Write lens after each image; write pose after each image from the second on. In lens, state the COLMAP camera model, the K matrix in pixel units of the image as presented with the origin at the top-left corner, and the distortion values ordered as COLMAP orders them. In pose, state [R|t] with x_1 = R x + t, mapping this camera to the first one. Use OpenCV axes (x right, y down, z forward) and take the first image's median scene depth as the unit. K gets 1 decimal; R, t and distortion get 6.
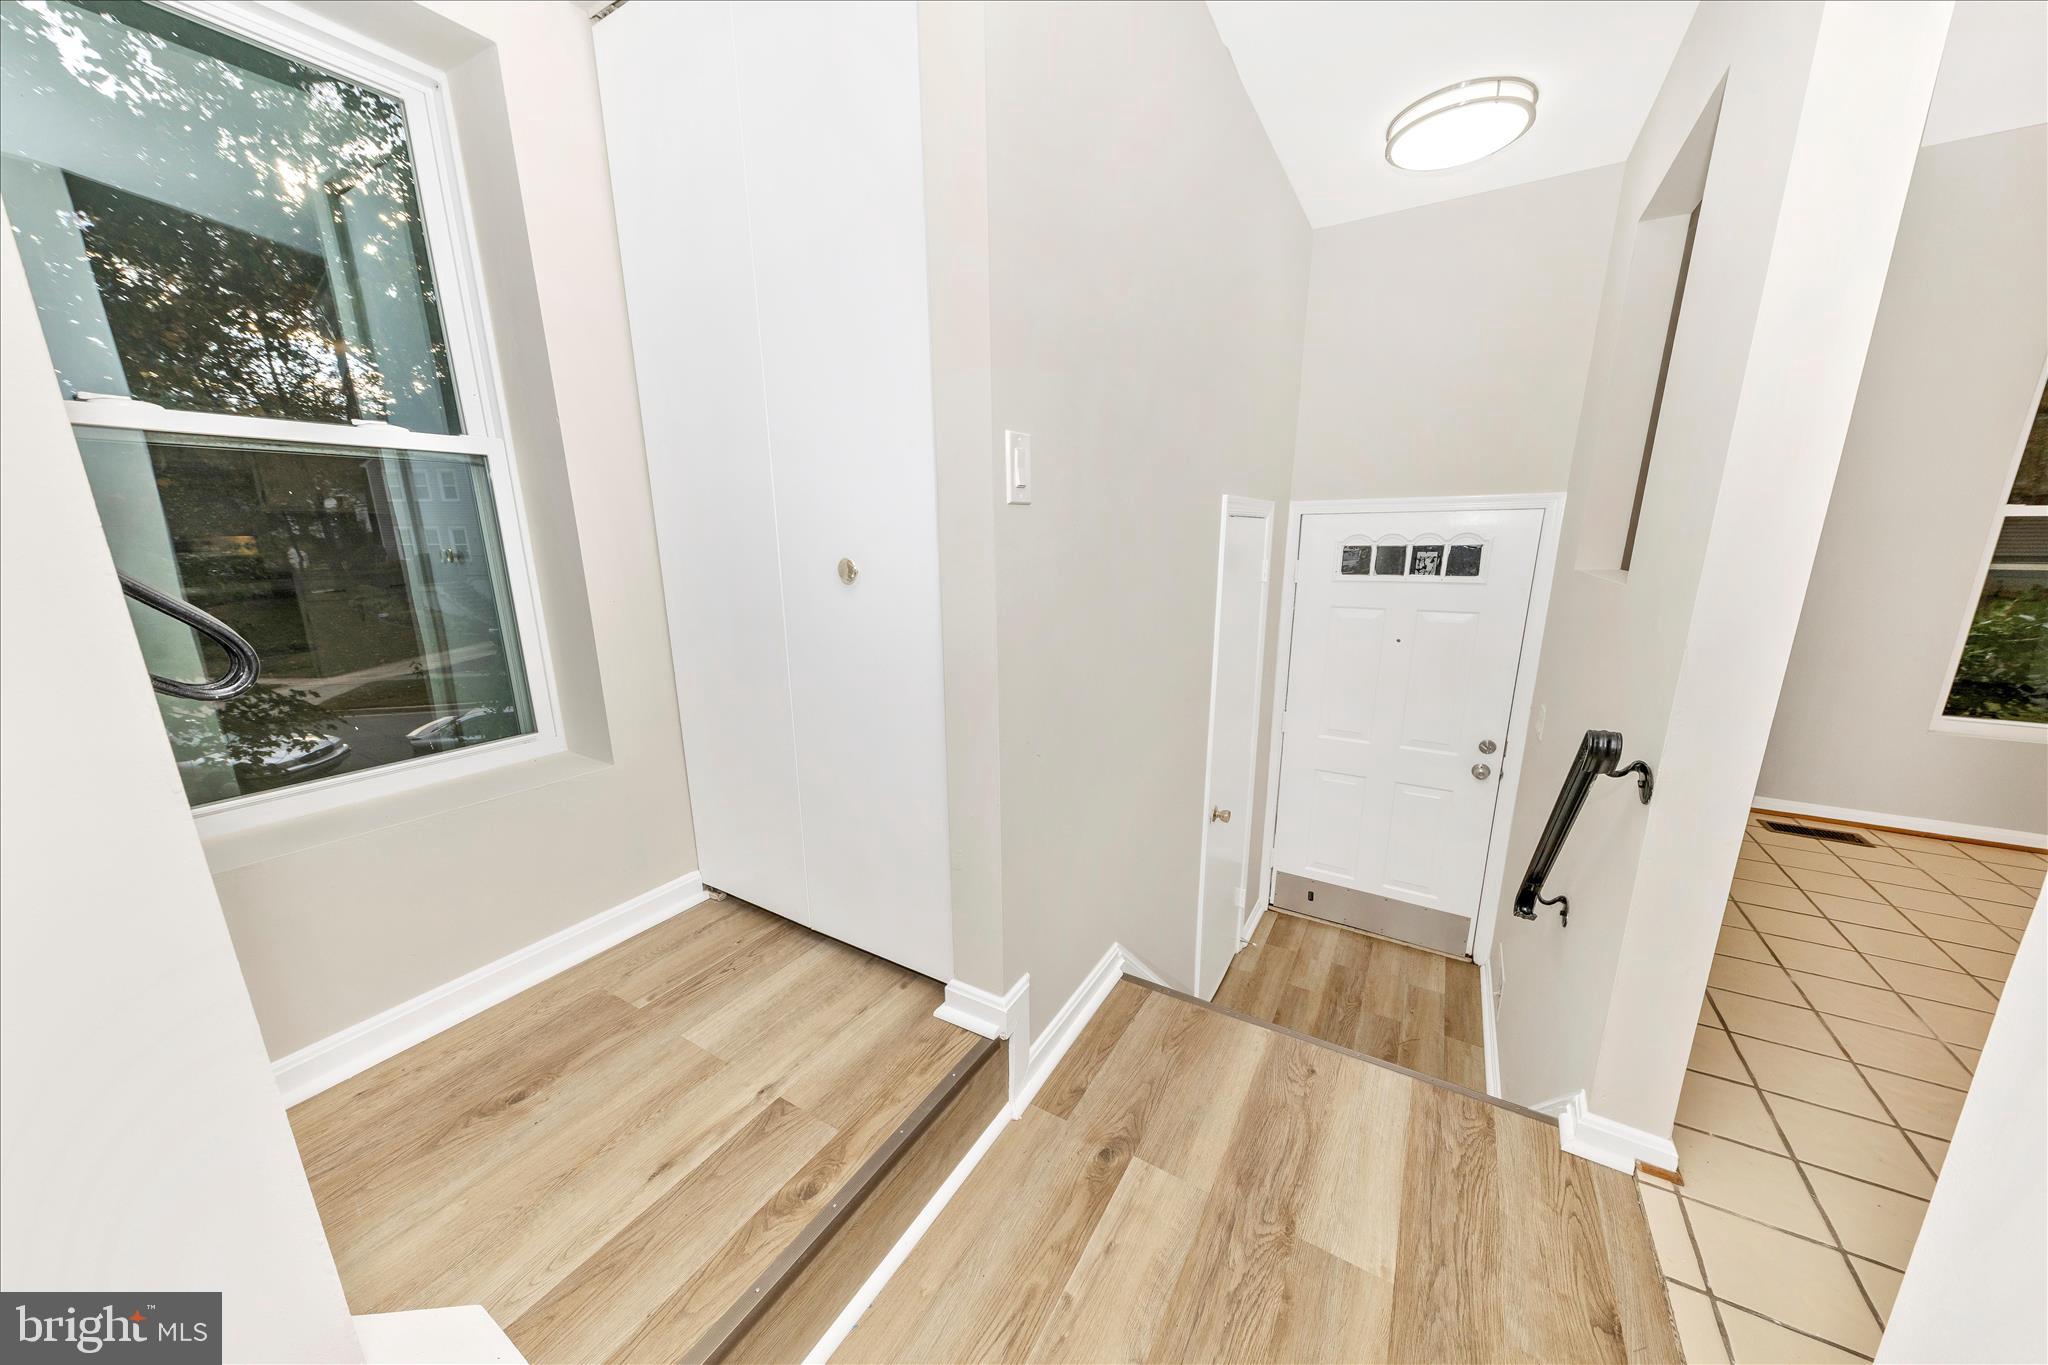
lens RADIAL K [[711.8, 0, 1028.8], [0, 711.8, 679.8], [0, 0, 1]] dist [0.013975, -0.003992]
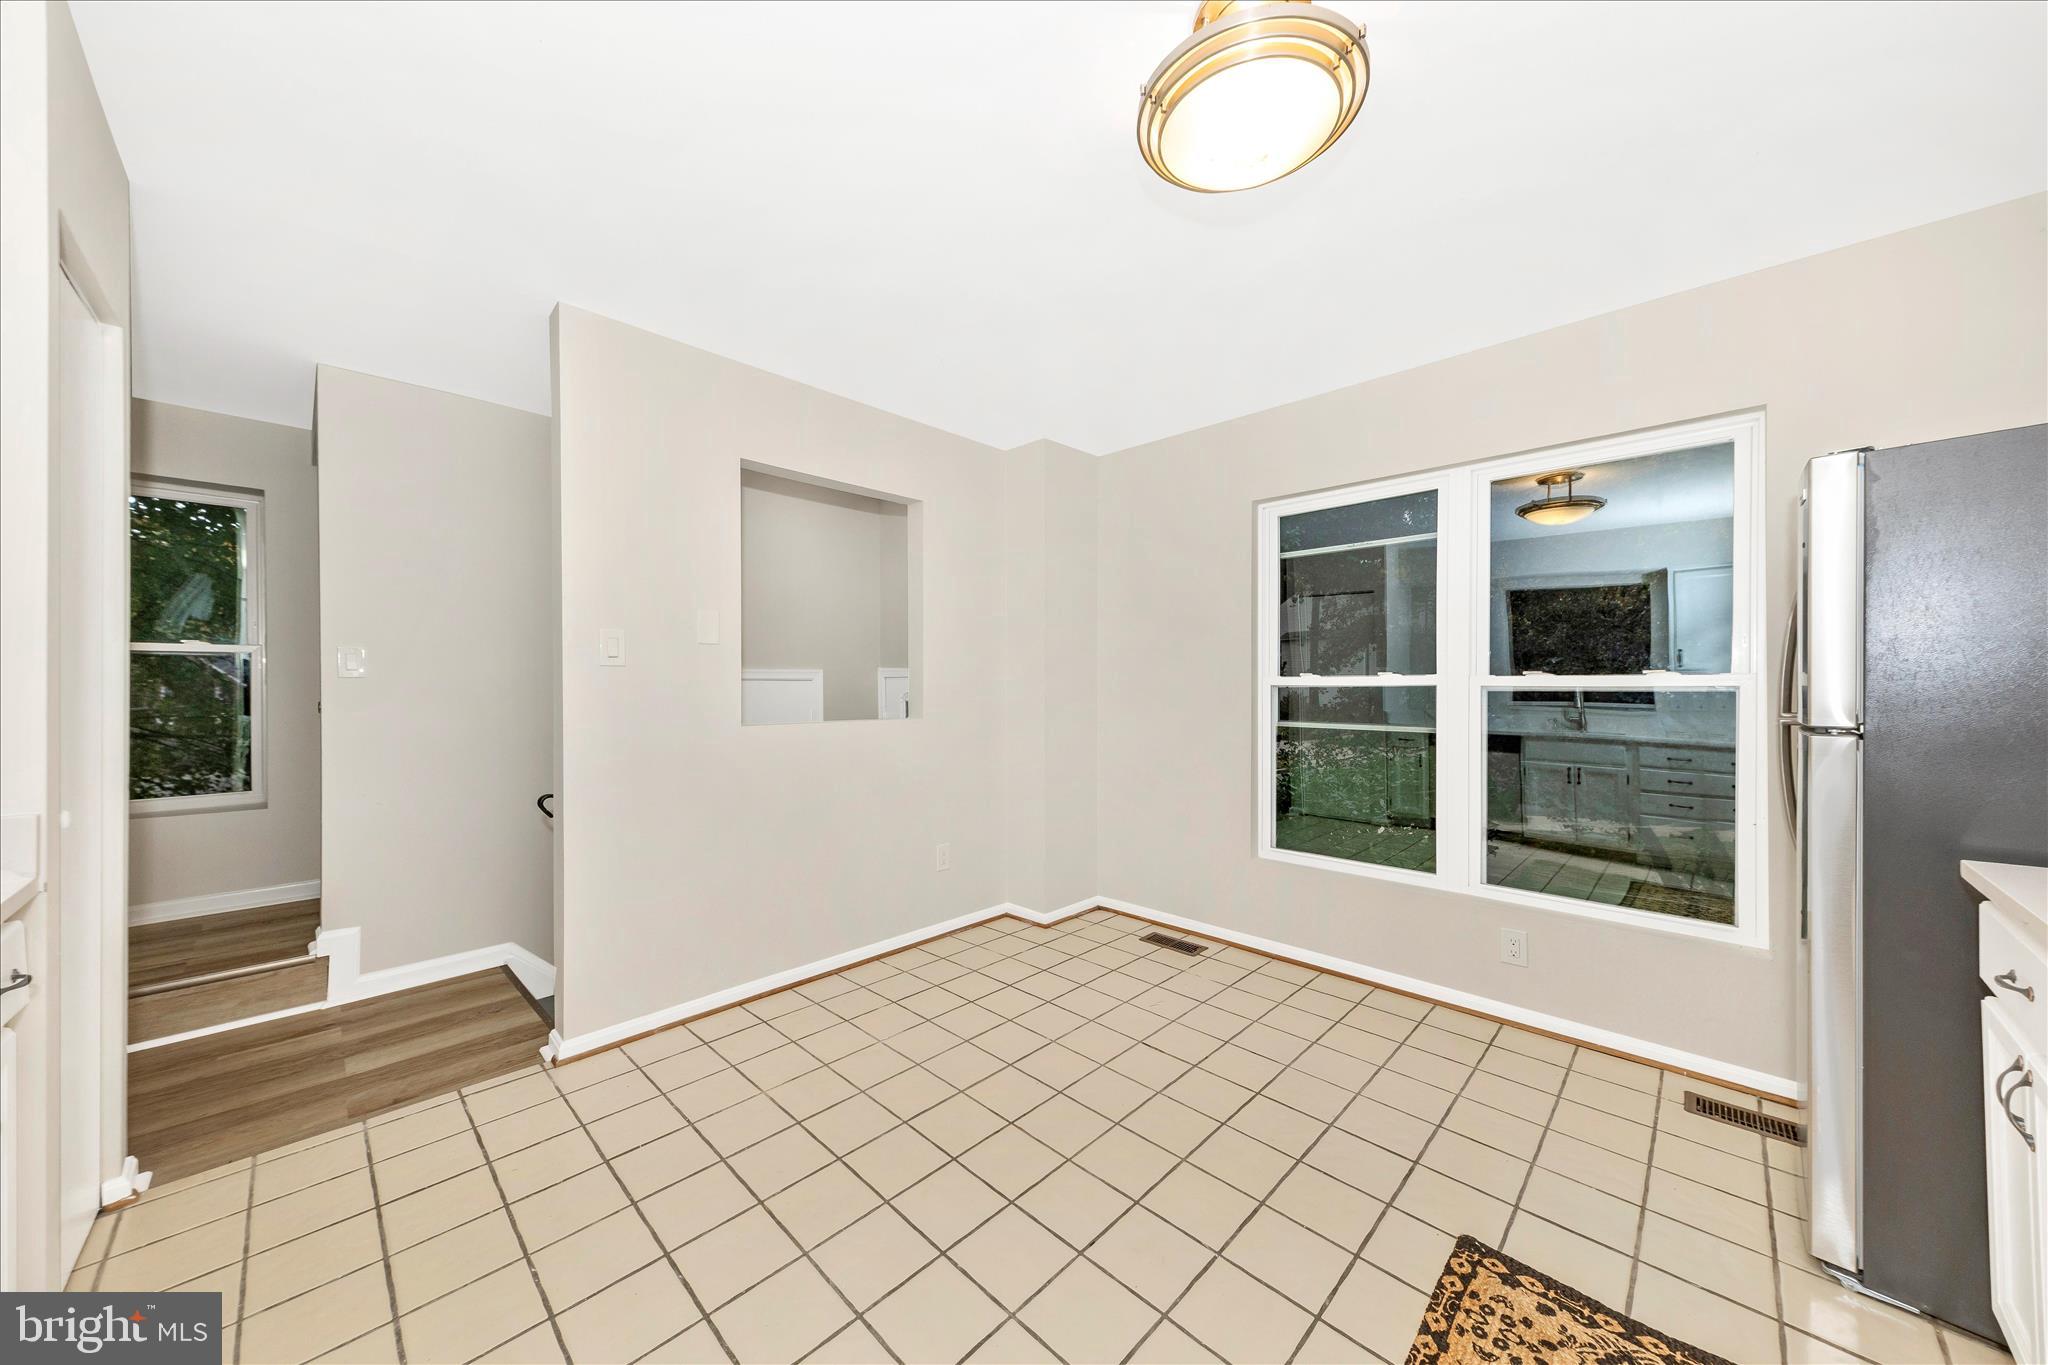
lens RADIAL K [[711.8, 0, 1033.7], [0, 711.8, 692.9], [0, 0, 1]] dist [0.013975, -0.003992]
pose [[0.973840, 0.013132, -0.226853, 1.167813], [-0.059344, 0.978381, -0.198114, 0.057658], [0.219347, 0.206394, 0.953566, -0.258214]]
